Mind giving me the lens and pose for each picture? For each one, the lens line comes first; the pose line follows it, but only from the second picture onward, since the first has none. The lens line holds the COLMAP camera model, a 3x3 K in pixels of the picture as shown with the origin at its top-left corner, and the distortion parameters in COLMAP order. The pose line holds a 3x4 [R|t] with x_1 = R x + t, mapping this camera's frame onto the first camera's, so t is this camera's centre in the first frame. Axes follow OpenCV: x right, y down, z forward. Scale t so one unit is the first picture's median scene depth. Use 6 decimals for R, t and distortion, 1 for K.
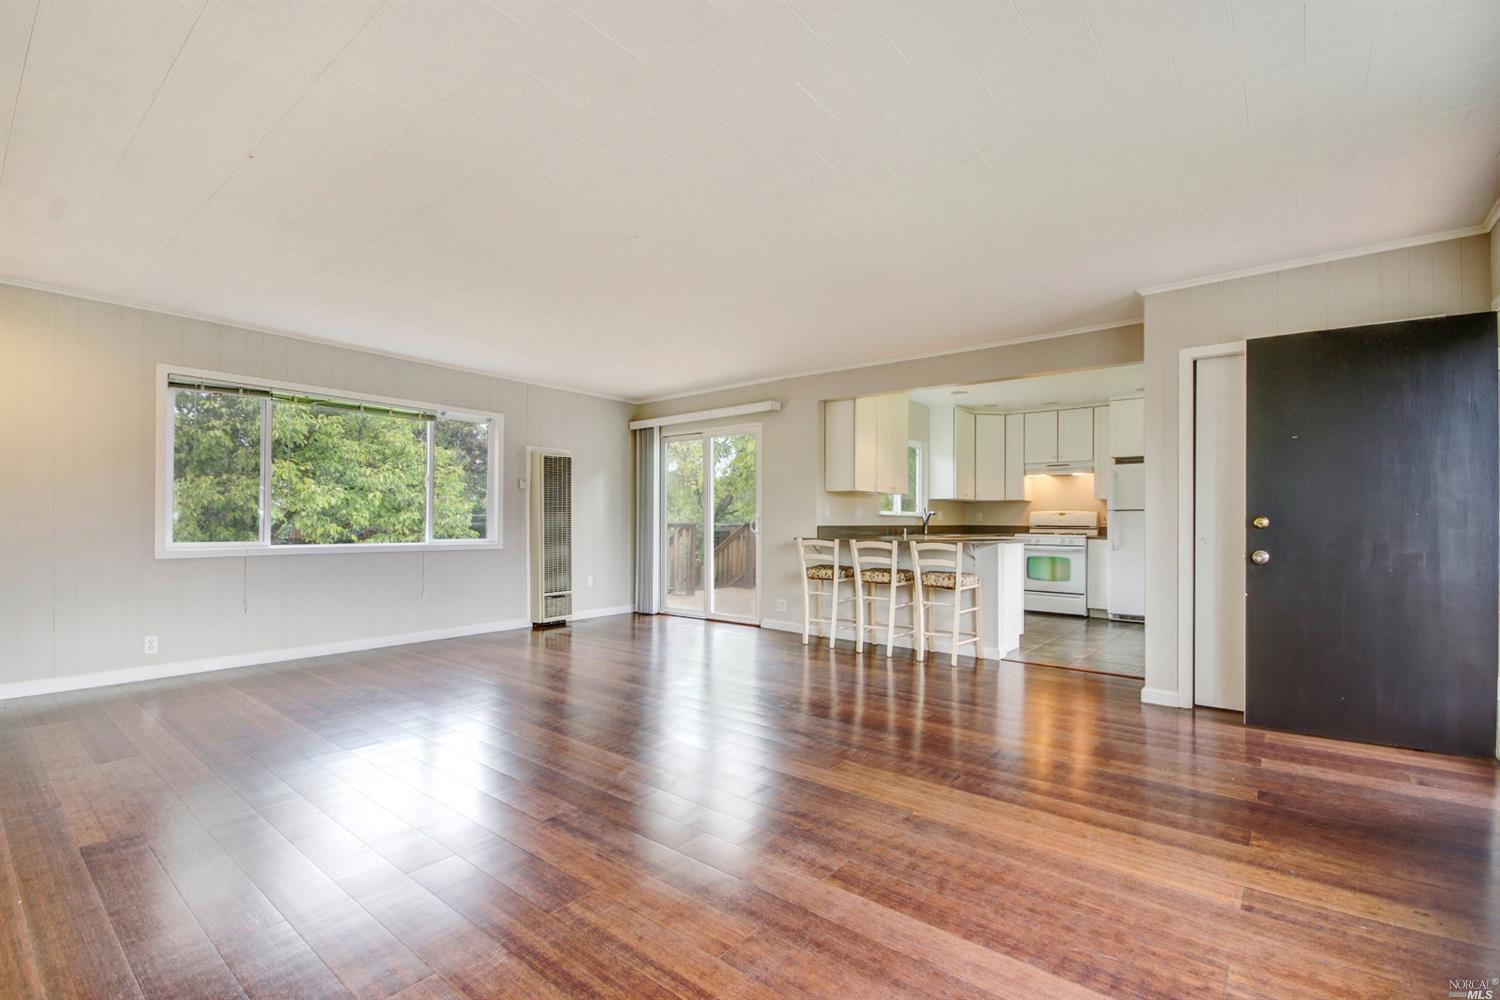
lens RADIAL K [[689.1, 0, 756.0], [0, 689.1, 522.6], [0, 0, 1]] dist [-0.001125, -0.000224]
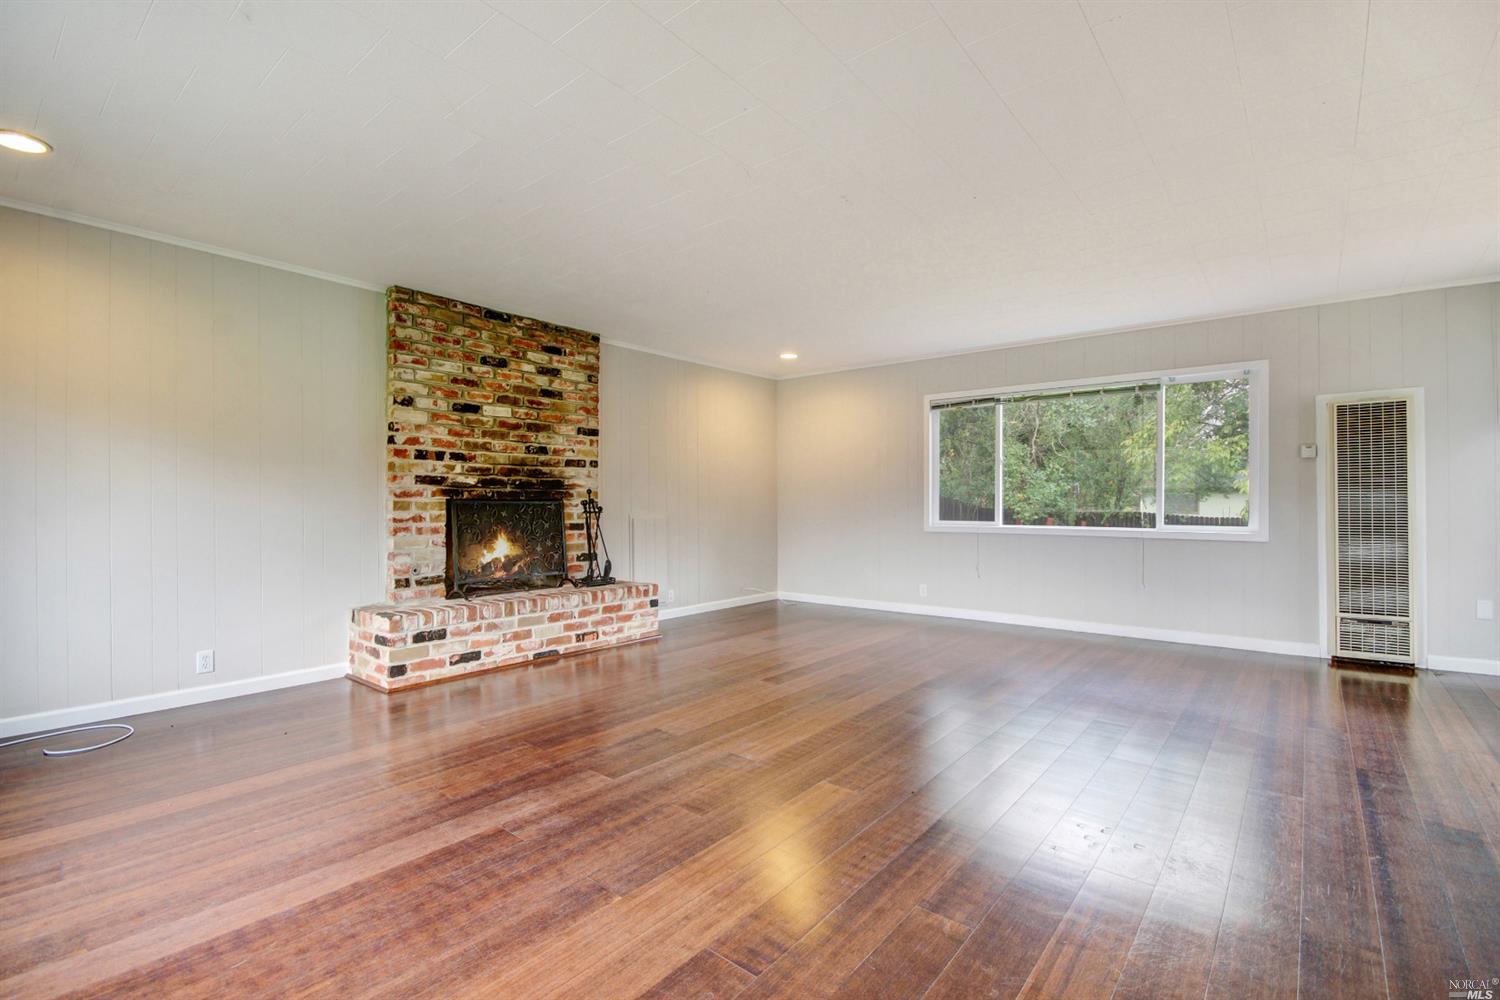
lens RADIAL K [[656.4, 0, 724.5], [0, 656.4, 501.9], [0, 0, 1]] dist [-0.001680, -0.000323]
pose [[-0.032464, -0.003638, -0.999466, 0.460179], [-0.001765, 0.999992, -0.003582, -0.001550], [0.999471, 0.001648, -0.032471, 0.559202]]
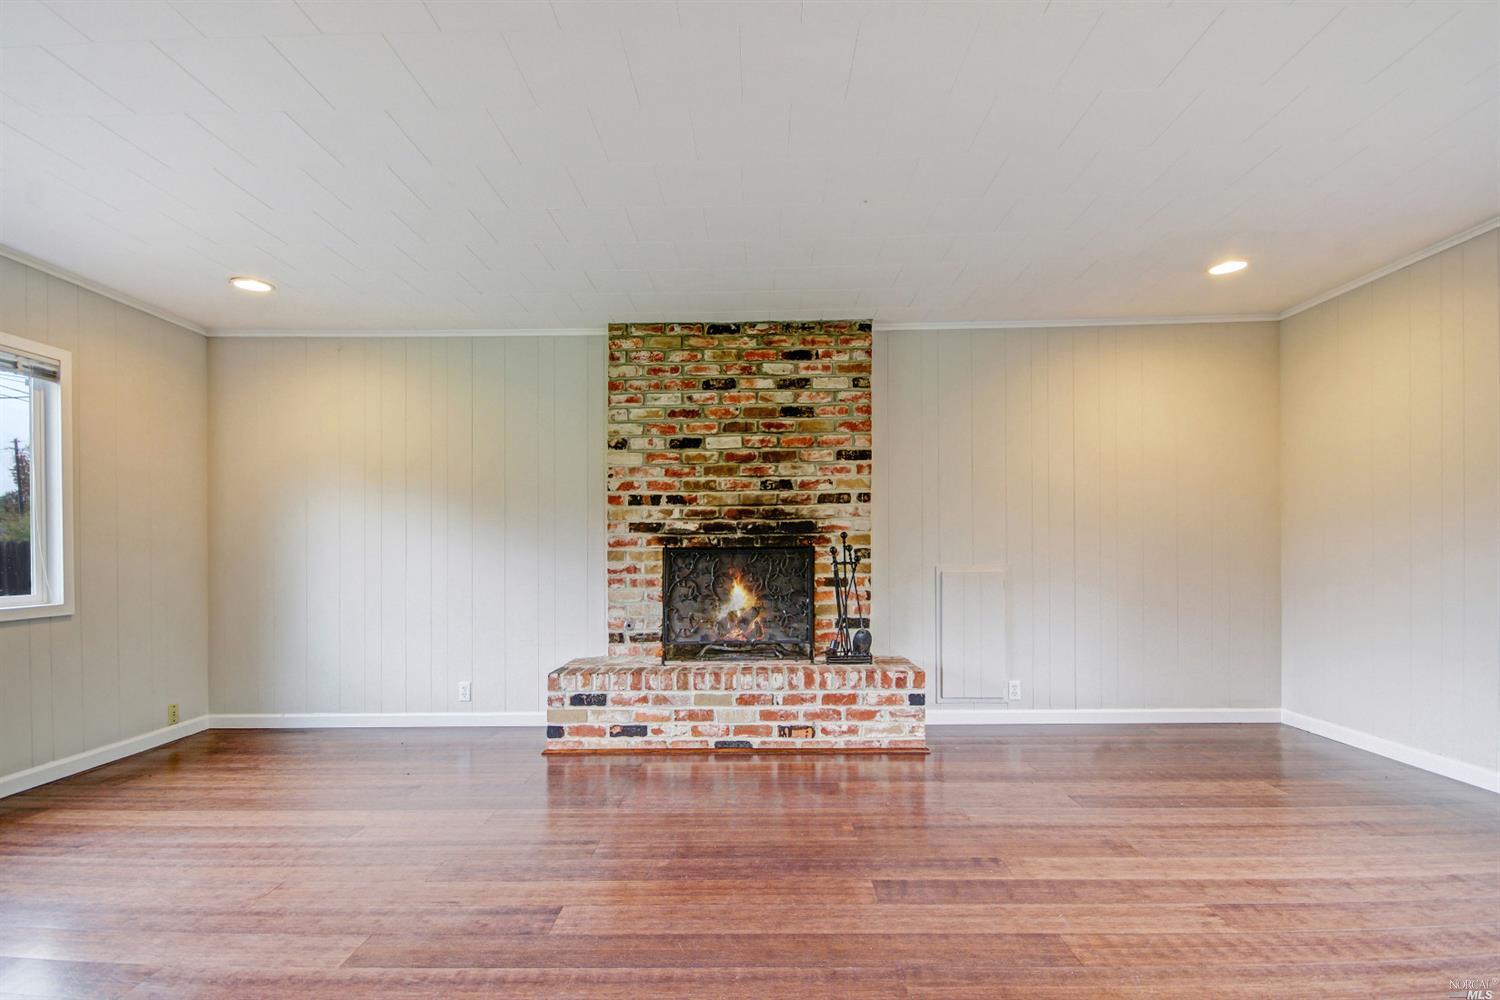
lens RADIAL K [[677.9, 0, 752.2], [0, 677.9, 552.5], [0, 0, 1]] dist [-0.002738, -0.000043]
pose [[-0.777821, 0.007389, -0.628442, 0.035243], [0.007421, 0.999969, 0.002572, -0.003619], [0.628442, -0.002663, -0.777852, 0.847134]]
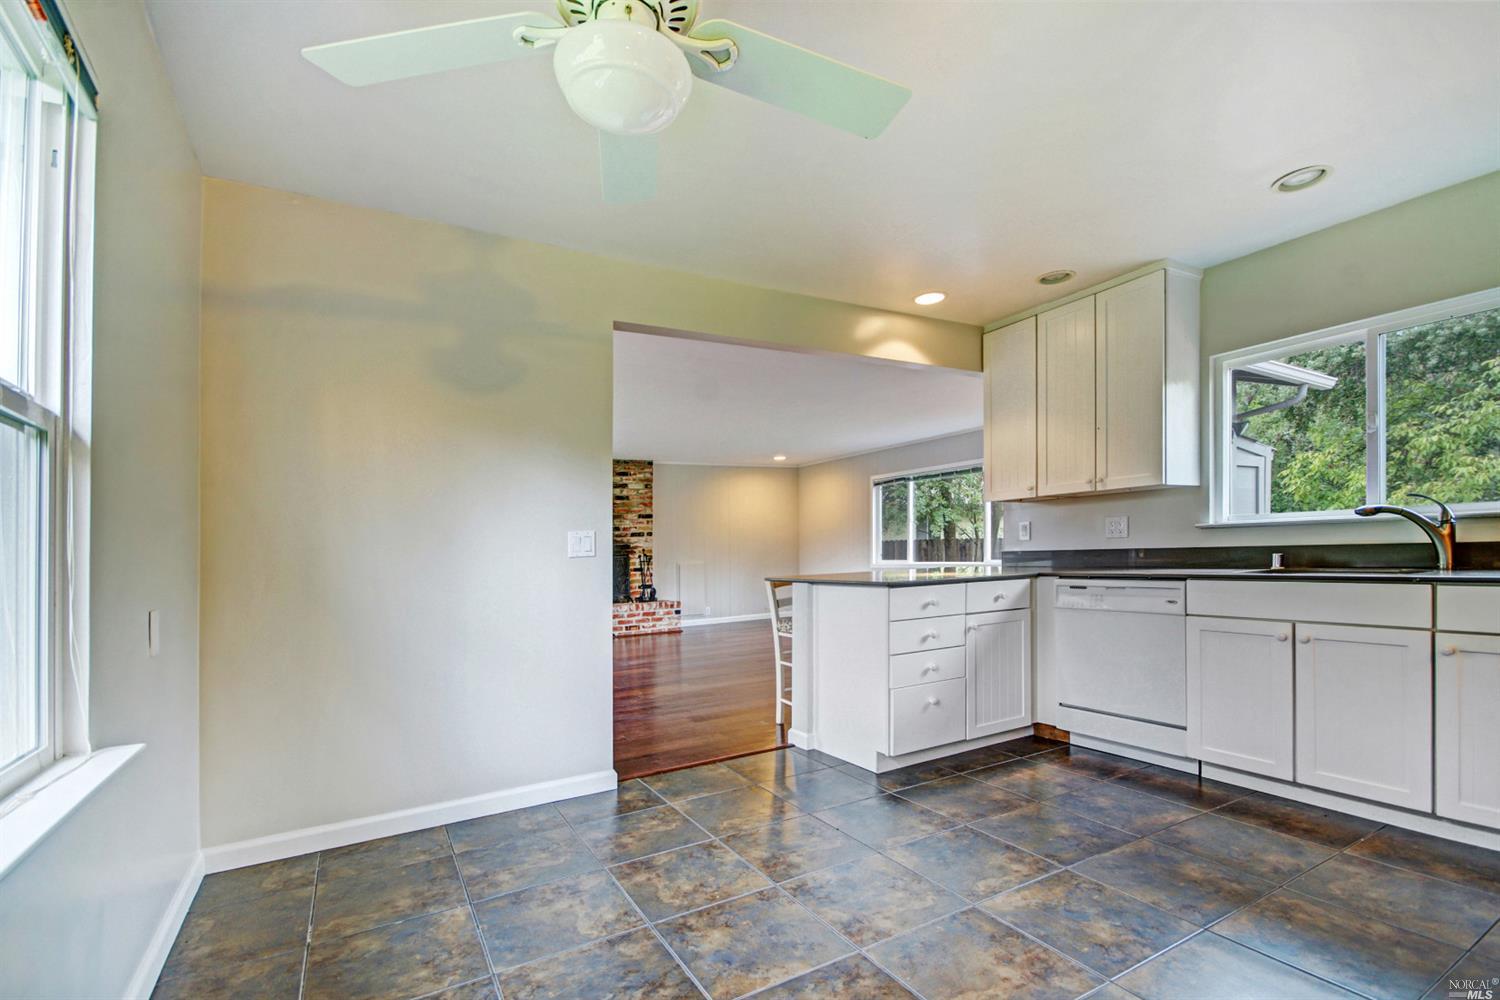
lens RADIAL K [[689.1, 0, 756.0], [0, 689.1, 522.6], [0, 0, 1]] dist [-0.001125, -0.000224]
pose [[-0.377625, -0.033682, -0.925346, 1.091687], [0.026466, 0.998537, -0.047146, 0.001428], [0.925580, -0.042293, -0.376181, 1.308583]]
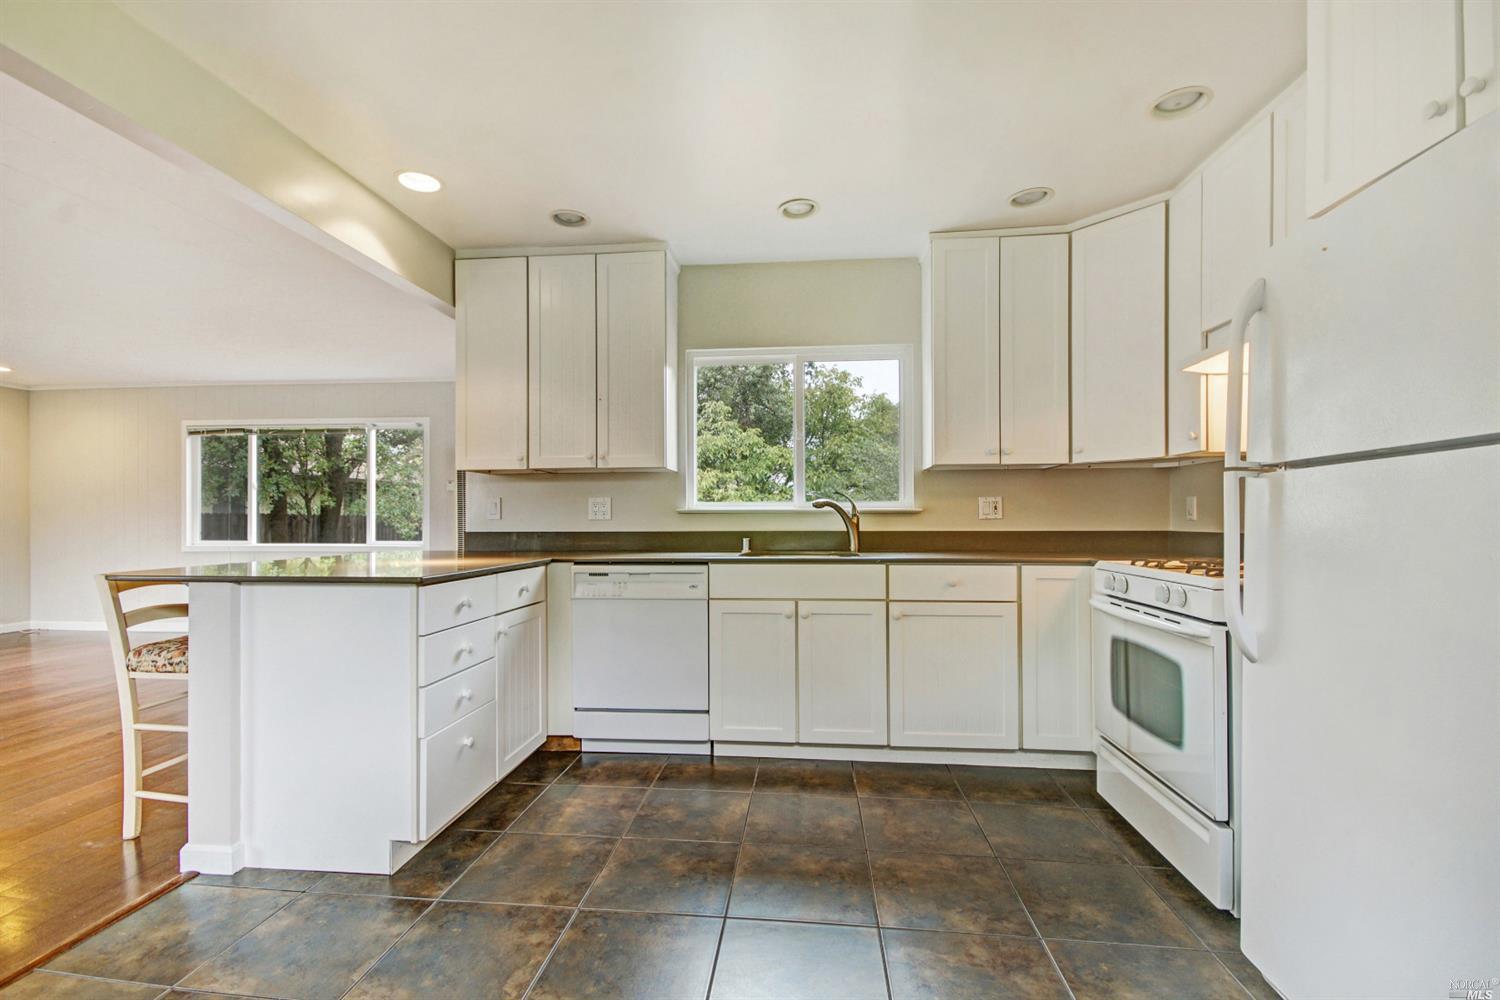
lens RADIAL K [[689.1, 0, 756.0], [0, 689.1, 522.6], [0, 0, 1]] dist [-0.001125, -0.000224]
pose [[0.518872, -0.004389, -0.854841, 0.931102], [0.004102, 0.999988, -0.002644, -0.001521], [0.854842, -0.002134, 0.518884, 1.149664]]
